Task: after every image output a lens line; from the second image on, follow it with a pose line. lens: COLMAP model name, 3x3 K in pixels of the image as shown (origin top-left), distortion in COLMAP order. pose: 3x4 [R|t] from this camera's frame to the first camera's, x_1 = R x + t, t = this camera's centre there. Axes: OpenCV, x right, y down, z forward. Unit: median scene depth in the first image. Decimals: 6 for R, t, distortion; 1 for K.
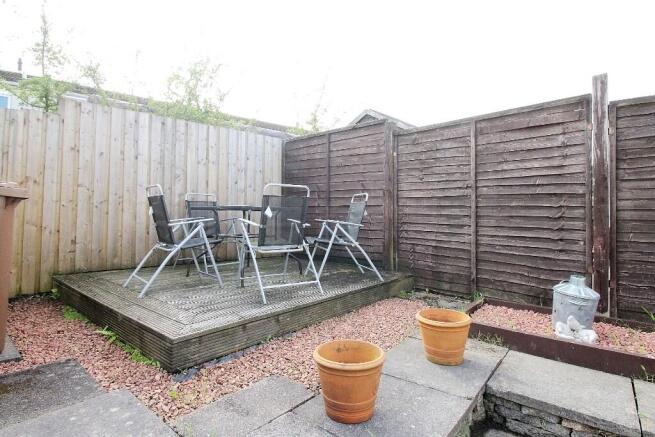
lens RADIAL K [[337.9, 0, 331.3], [0, 337.9, 204.7], [0, 0, 1]] dist [-0.000677, -0.000390]
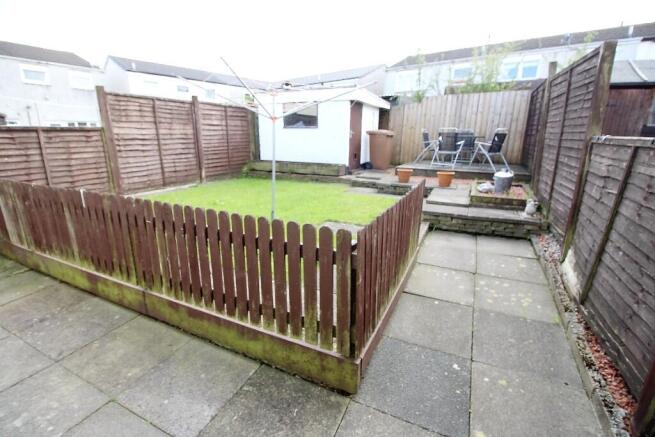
lens RADIAL K [[309.8, 0, 325.3], [0, 309.8, 216.4], [0, 0, 1]] dist [0.025329, 0.000275]
pose [[0.231331, 0.250748, -0.940006, 1.612488], [0.022702, 0.964560, 0.262885, -0.045007], [0.972610, -0.082154, 0.217440, -0.430408]]
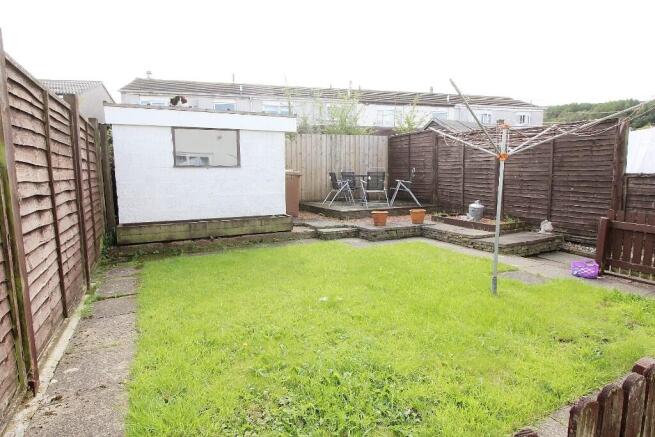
lens RADIAL K [[352.0, 0, 328.8], [0, 352.0, 218.9], [0, 0, 1]] dist [-0.000737, 0.000069]
pose [[0.908901, 0.035861, -0.415468, 0.515422], [0.028149, 0.988747, 0.146924, -0.055527], [0.416061, -0.145234, 0.897664, -1.272962]]
